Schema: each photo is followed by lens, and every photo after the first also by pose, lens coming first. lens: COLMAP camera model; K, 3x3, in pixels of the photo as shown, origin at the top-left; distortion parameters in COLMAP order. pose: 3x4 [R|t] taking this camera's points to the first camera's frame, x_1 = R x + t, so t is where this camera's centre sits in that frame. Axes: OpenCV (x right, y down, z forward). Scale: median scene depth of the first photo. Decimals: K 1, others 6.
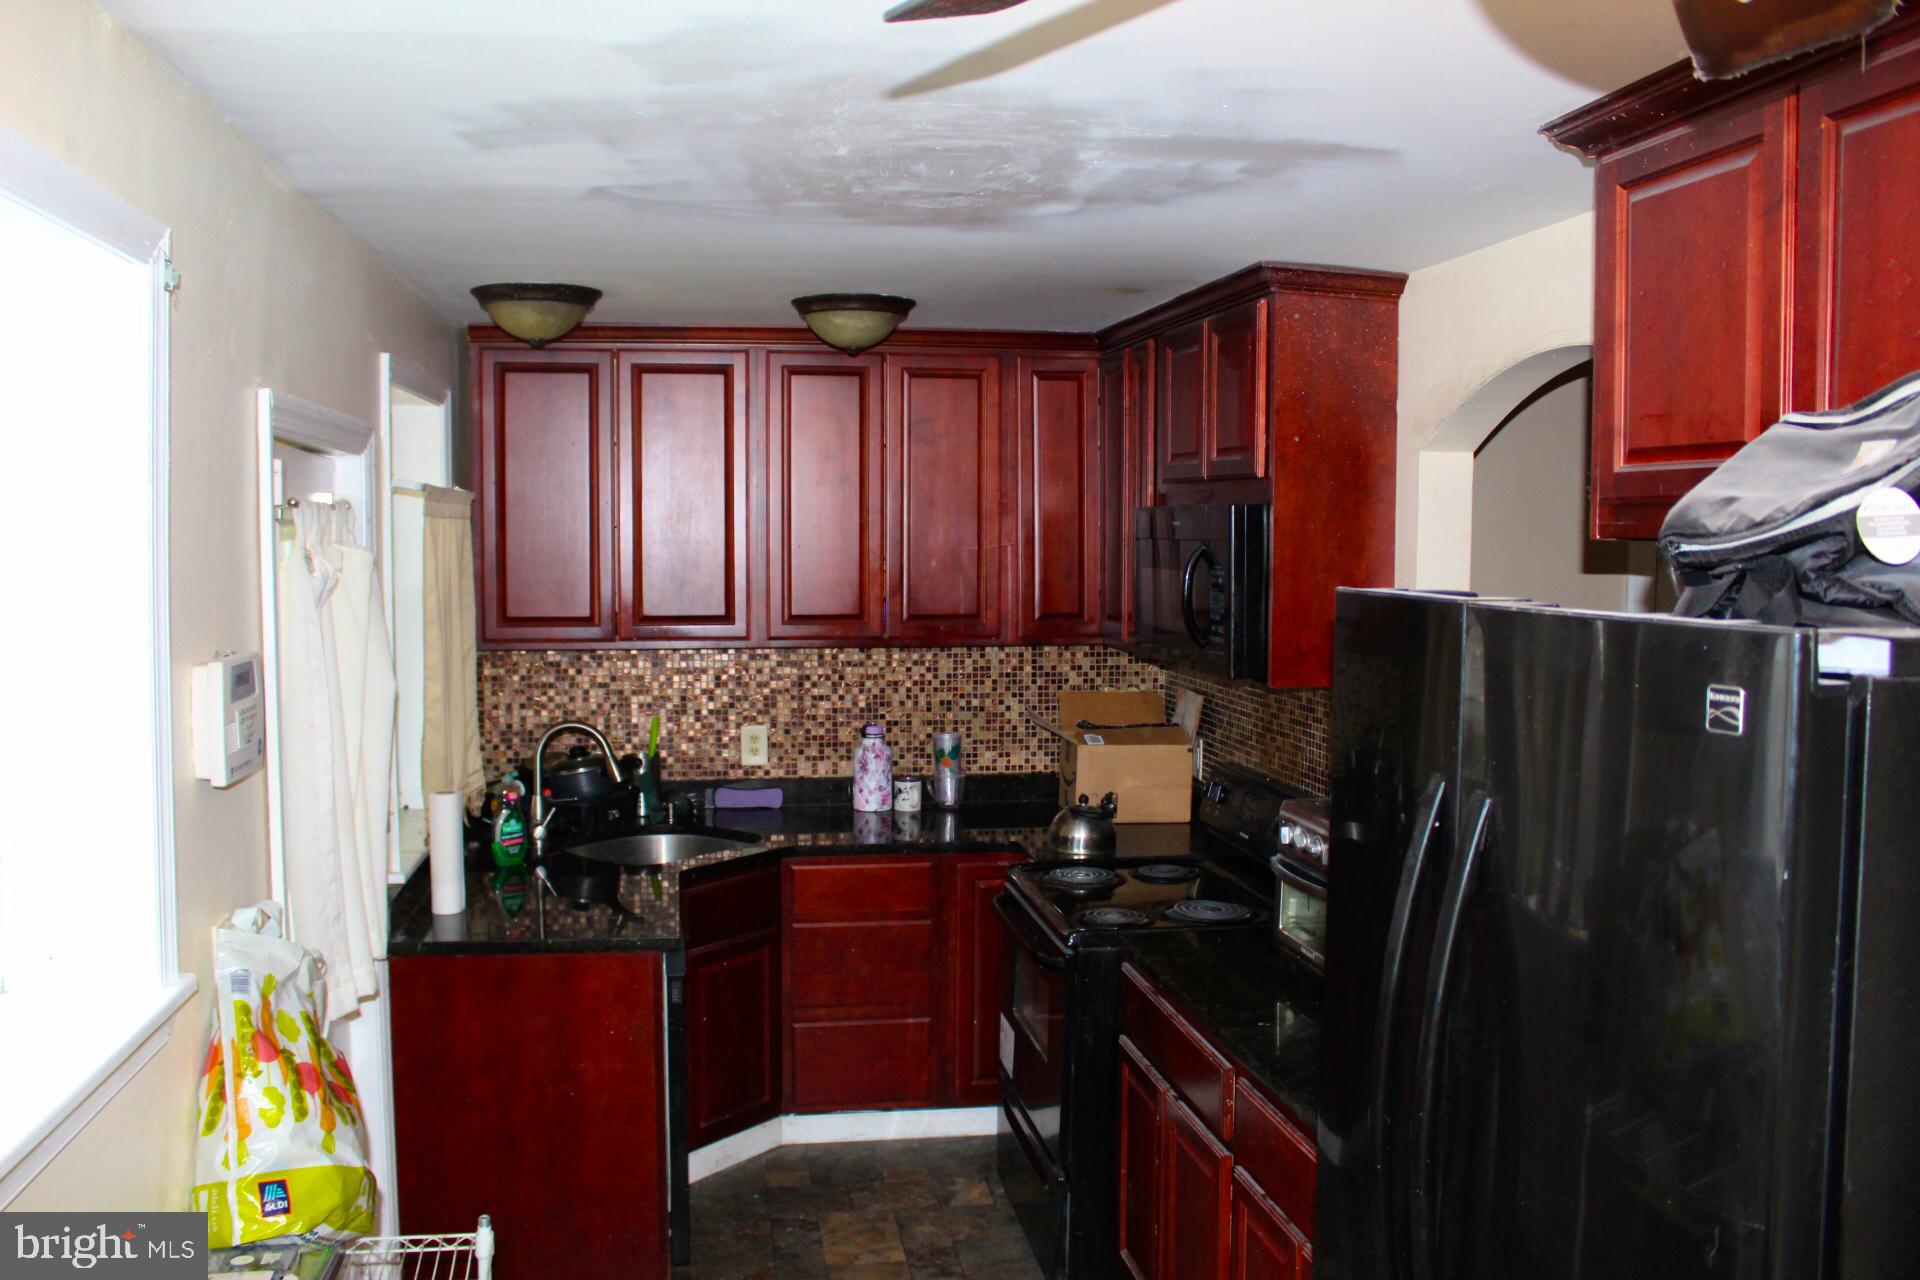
lens RADIAL K [[1579.9, 0, 960.0], [0, 1579.9, 640.0], [0, 0, 1]] dist [-0.169226, 0.150624]
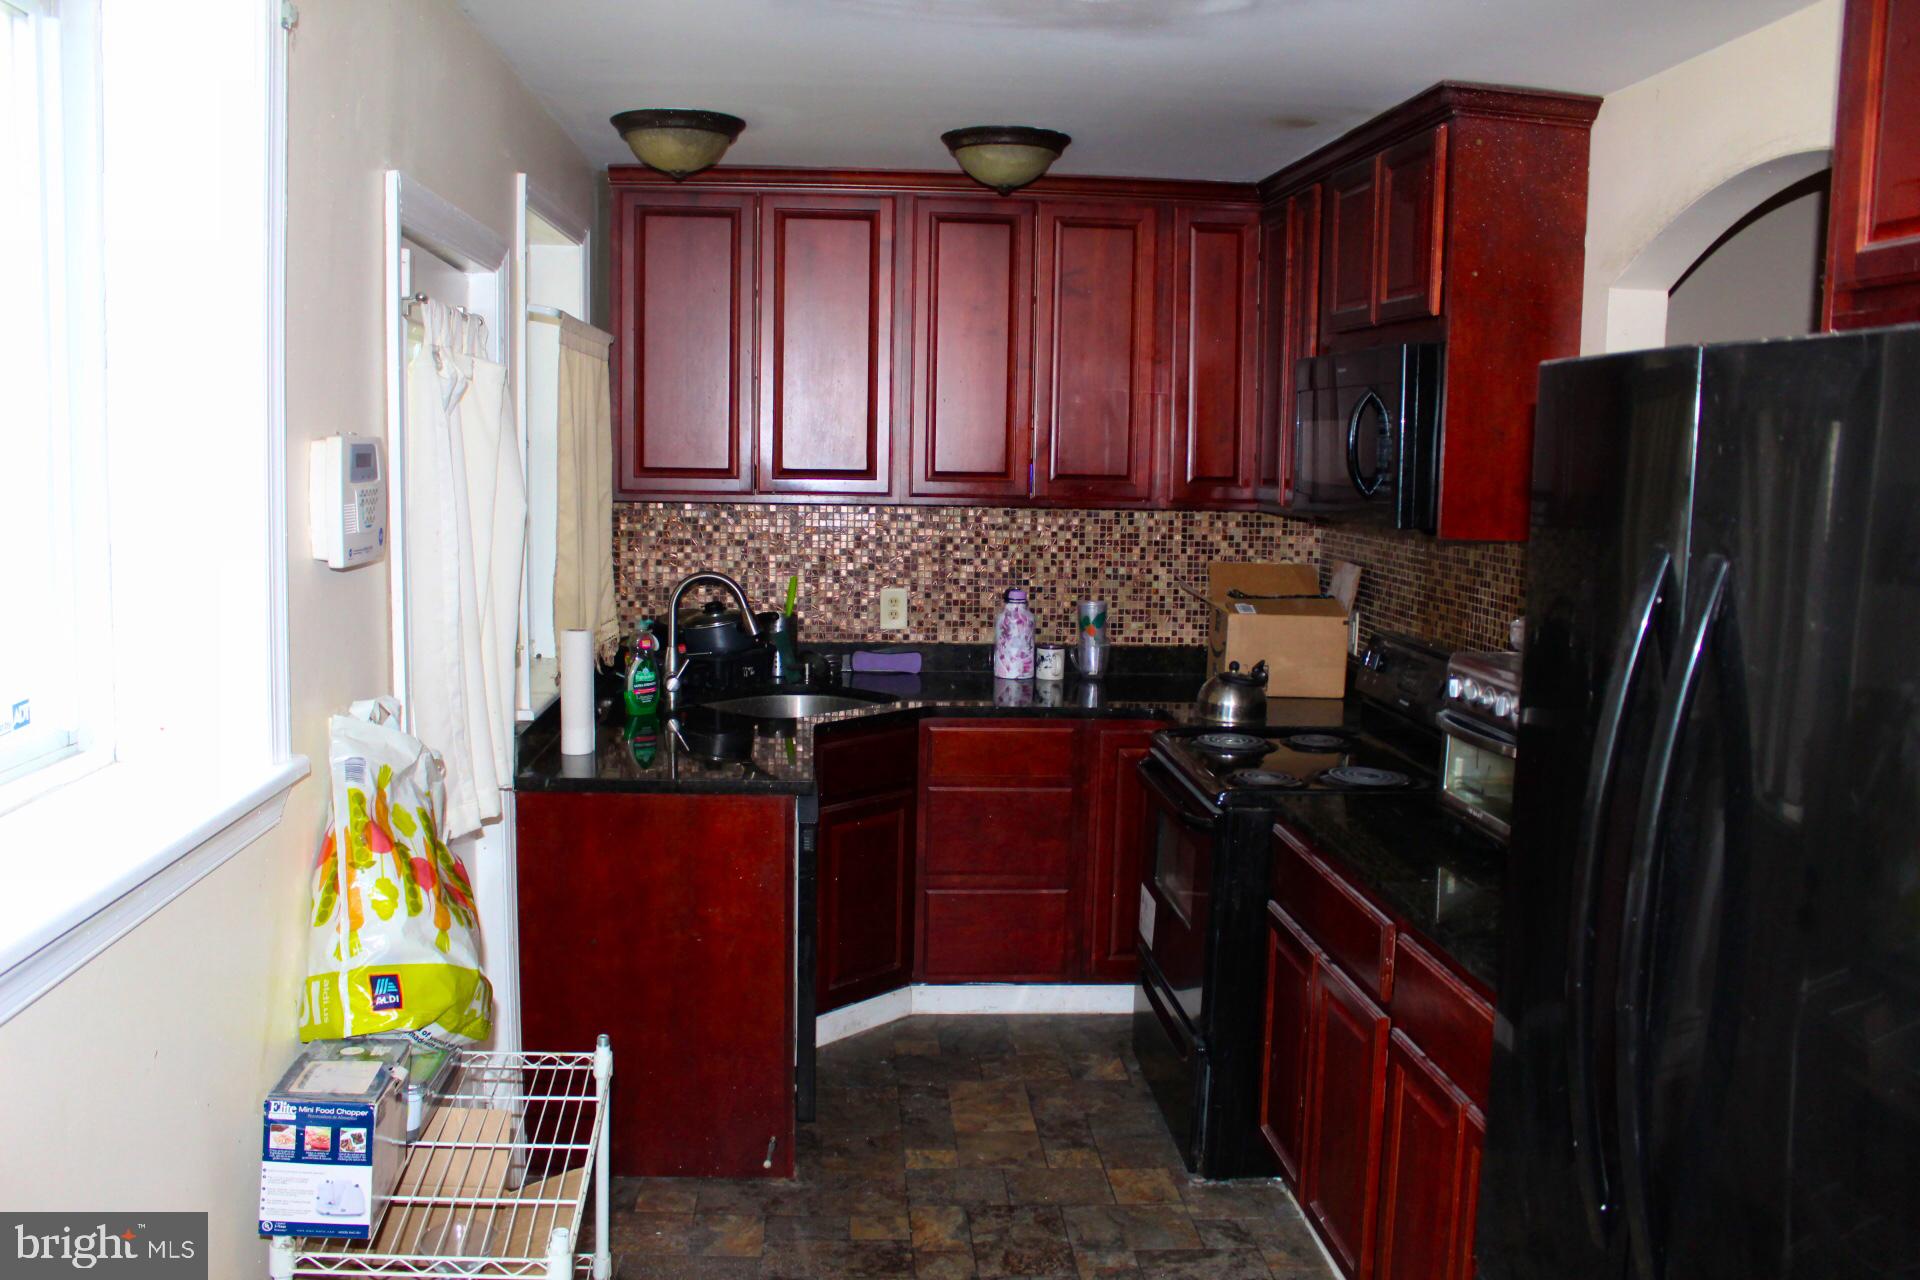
lens RADIAL K [[1583.4, 0, 960.0], [0, 1583.4, 640.0], [0, 0, 1]] dist [-0.165825, 0.149344]
pose [[0.995919, 0.026067, -0.086409, -0.004738], [-0.021512, 0.998351, 0.053228, 0.033872], [0.087654, -0.051152, 0.994837, 0.028836]]
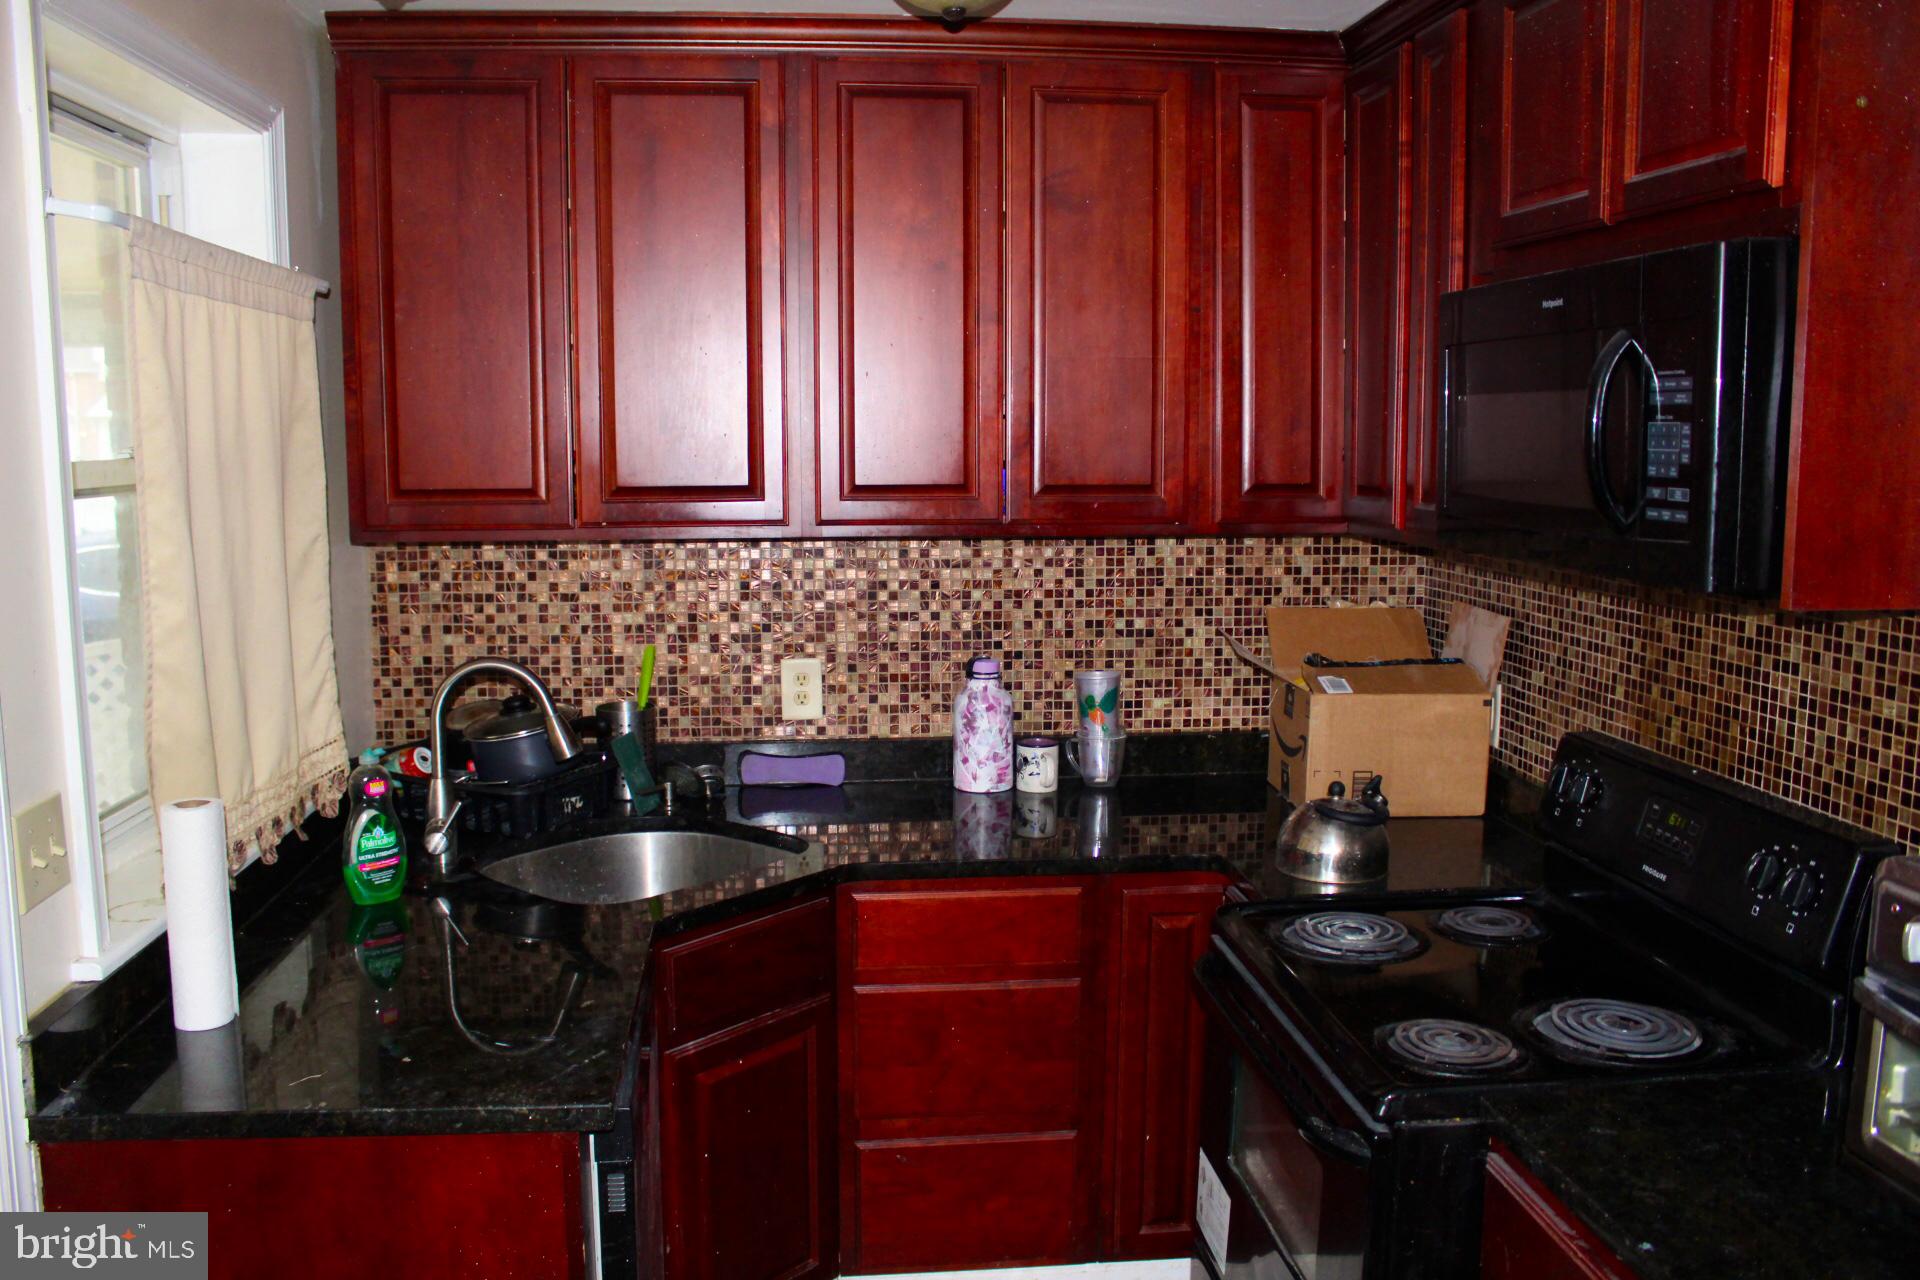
lens RADIAL K [[1579.9, 0, 960.0], [0, 1579.9, 640.0], [0, 0, 1]] dist [-0.169226, 0.150624]
pose [[0.998227, 0.003607, -0.059408, -0.026798], [-0.000049, 0.998211, 0.059783, 0.007710], [0.059518, -0.059675, 0.996442, 0.359673]]
